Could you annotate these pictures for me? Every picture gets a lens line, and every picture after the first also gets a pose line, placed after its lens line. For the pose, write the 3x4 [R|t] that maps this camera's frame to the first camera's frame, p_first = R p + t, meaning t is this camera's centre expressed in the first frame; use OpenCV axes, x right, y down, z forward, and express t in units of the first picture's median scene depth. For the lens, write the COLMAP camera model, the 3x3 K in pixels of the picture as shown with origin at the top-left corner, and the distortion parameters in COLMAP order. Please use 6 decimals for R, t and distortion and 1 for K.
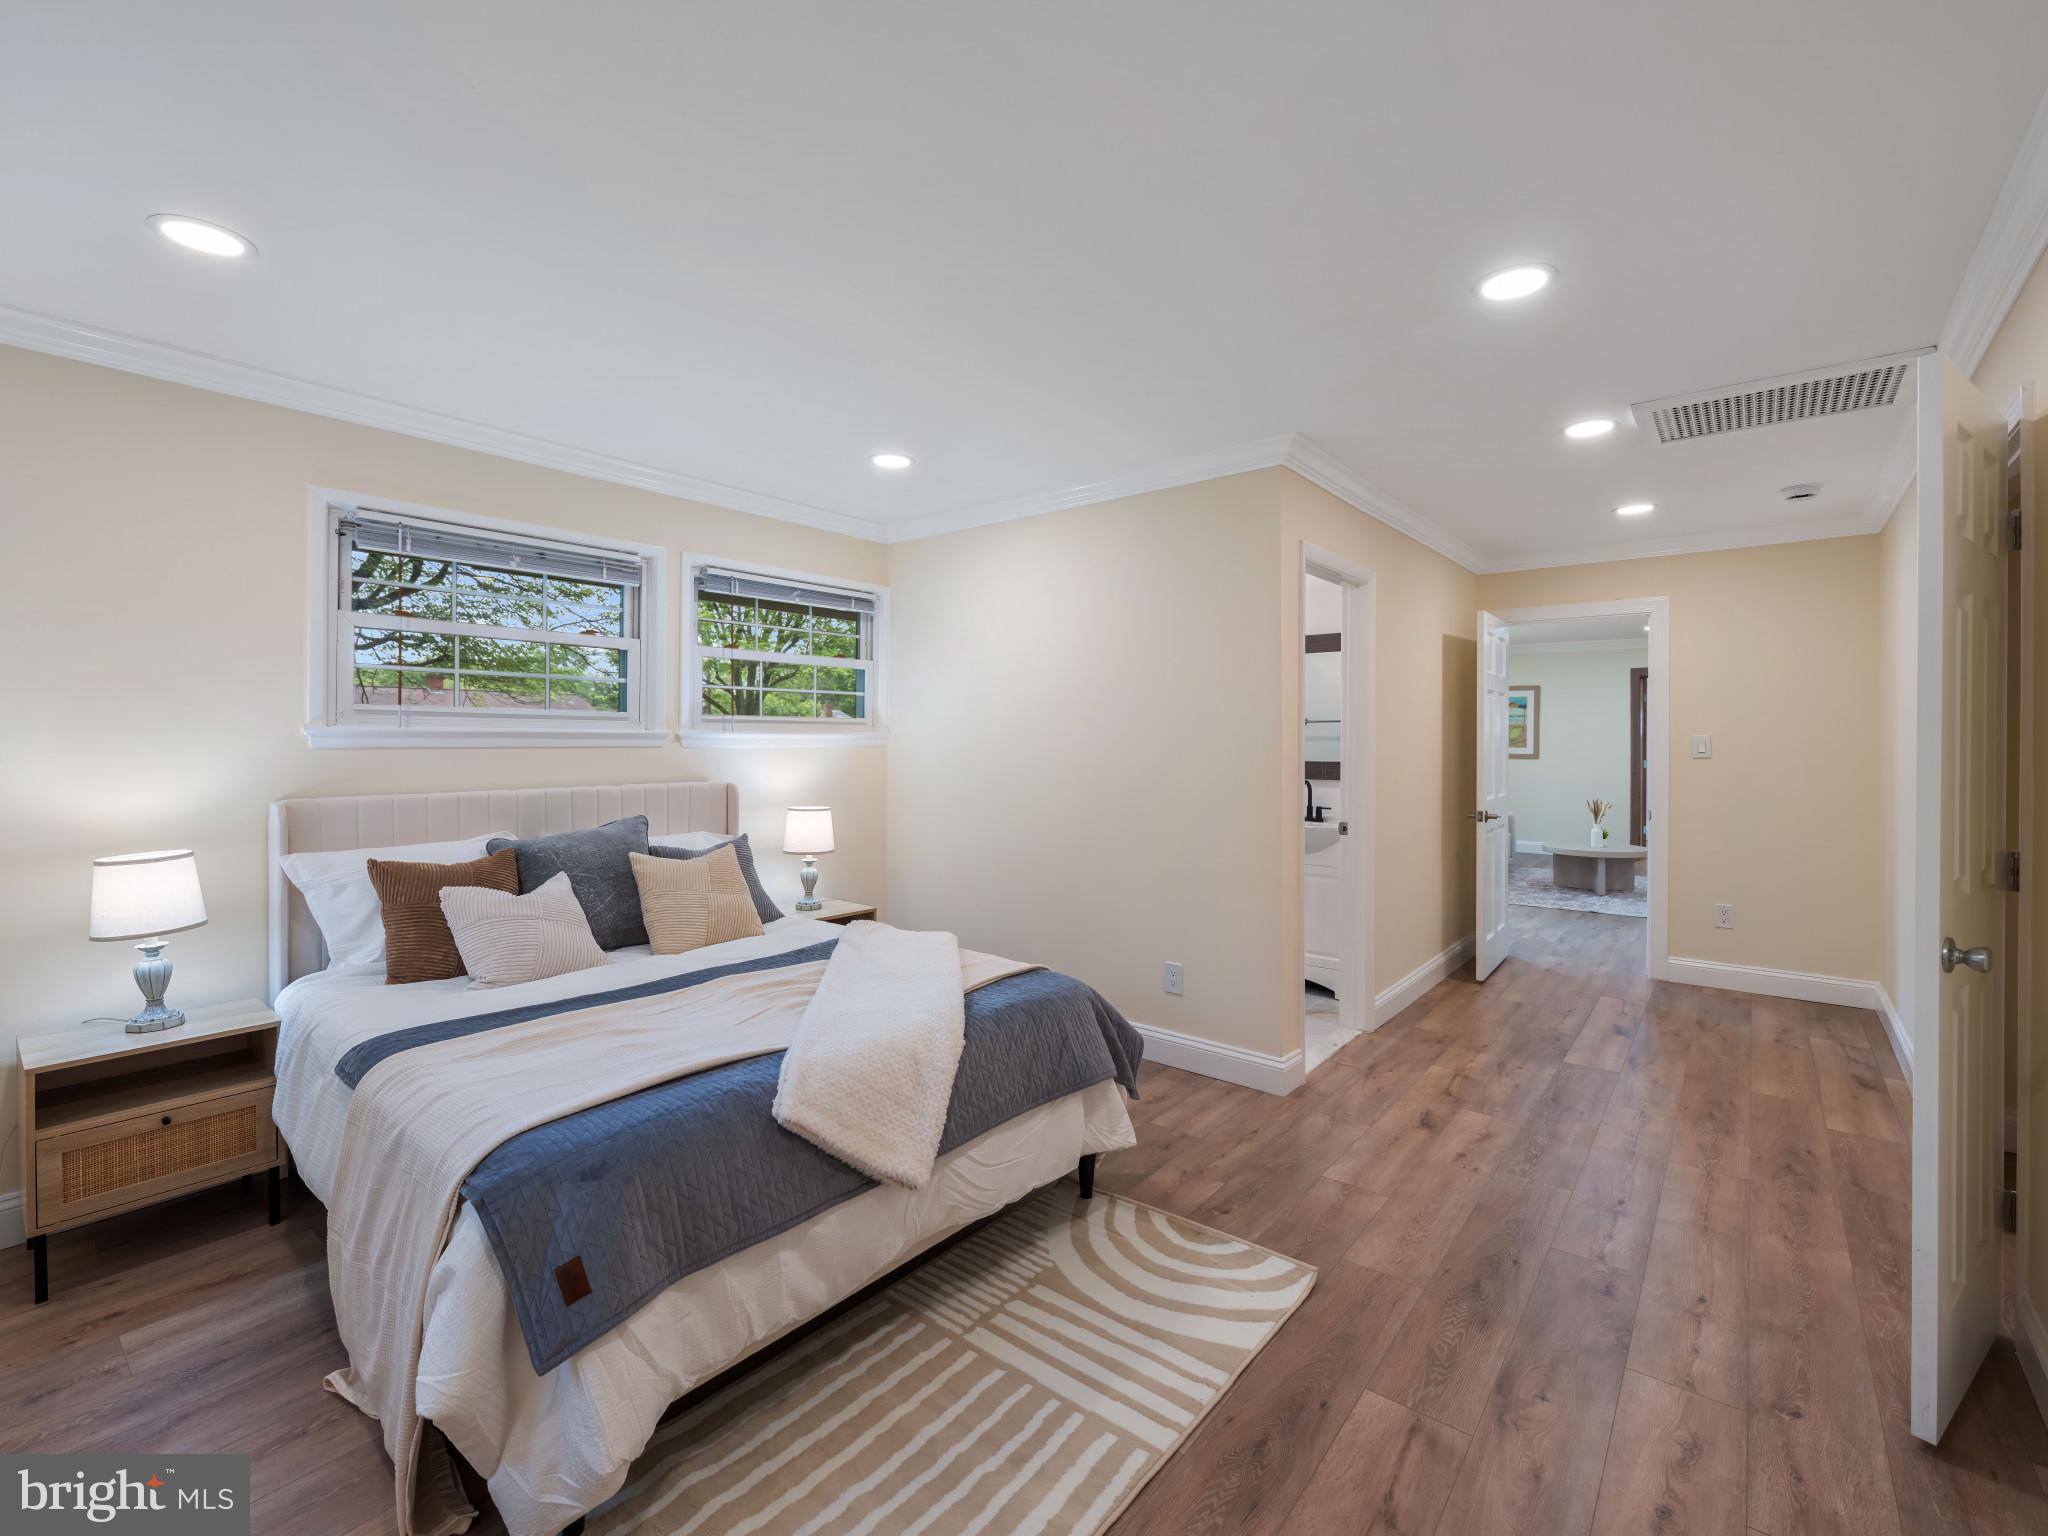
lens RADIAL K [[906.8, 0, 1024.8], [0, 906.8, 743.2], [0, 0, 1]] dist [0.000091, 0.000136]
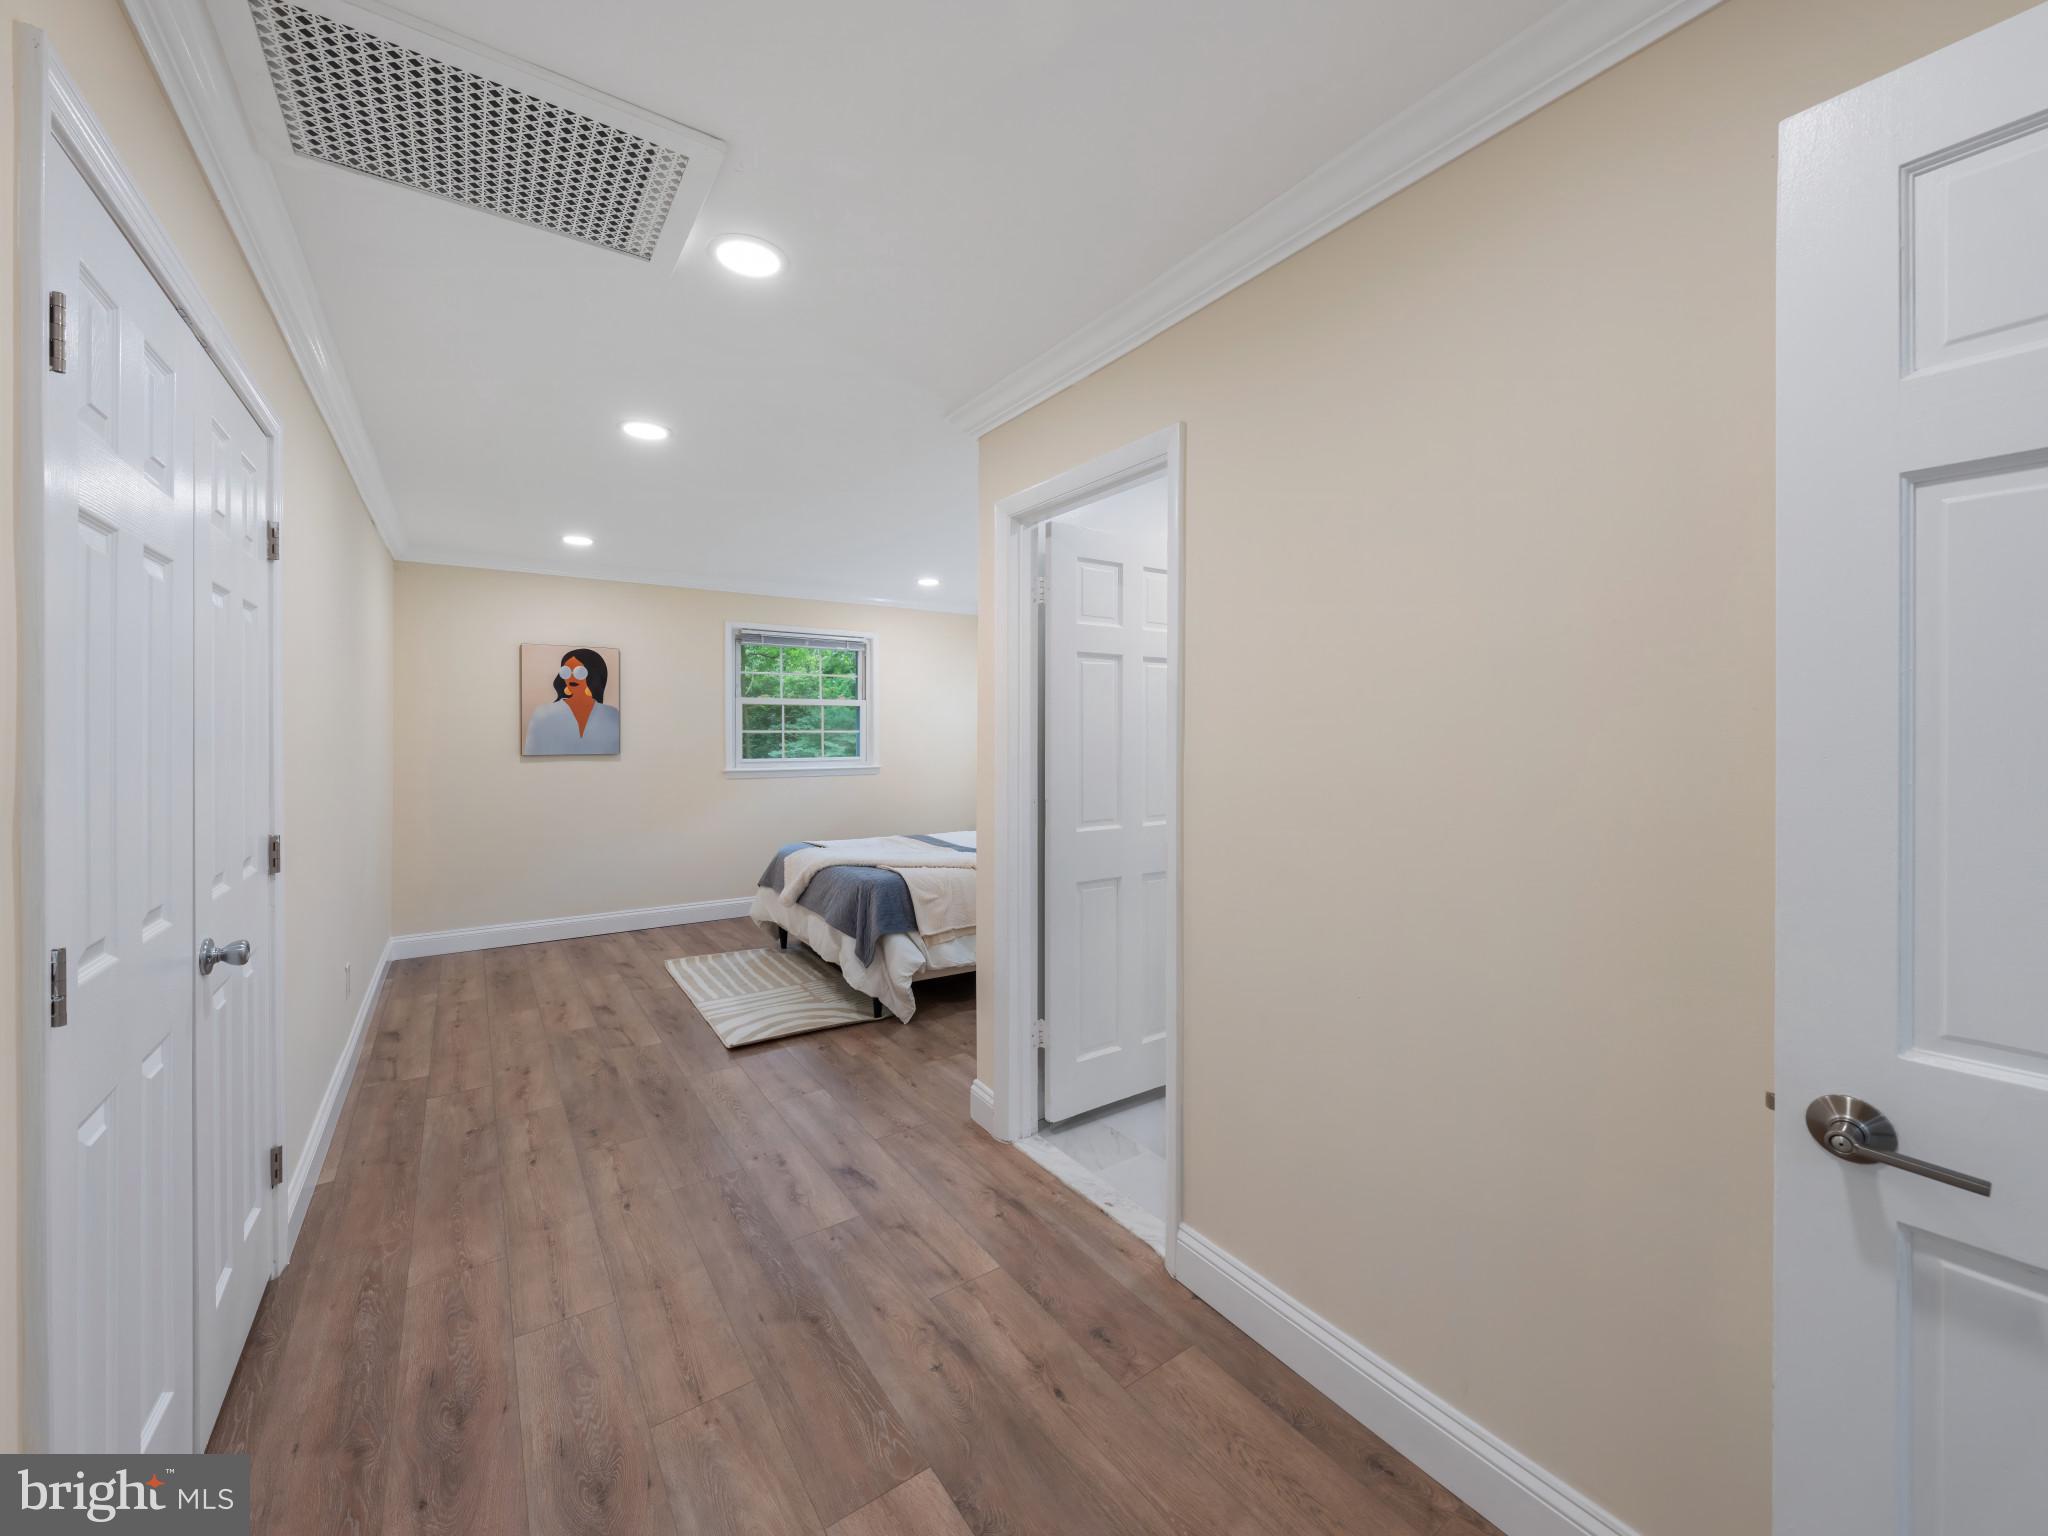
lens RADIAL K [[804.7, 0, 1028.9], [0, 804.7, 737.6], [0, 0, 1]] dist [-0.000554, -0.000251]
pose [[-0.278443, 0.004609, -0.960442, 1.401918], [-0.006299, 0.999958, 0.006625, -0.010104], [0.960432, 0.007895, -0.278402, 1.693943]]
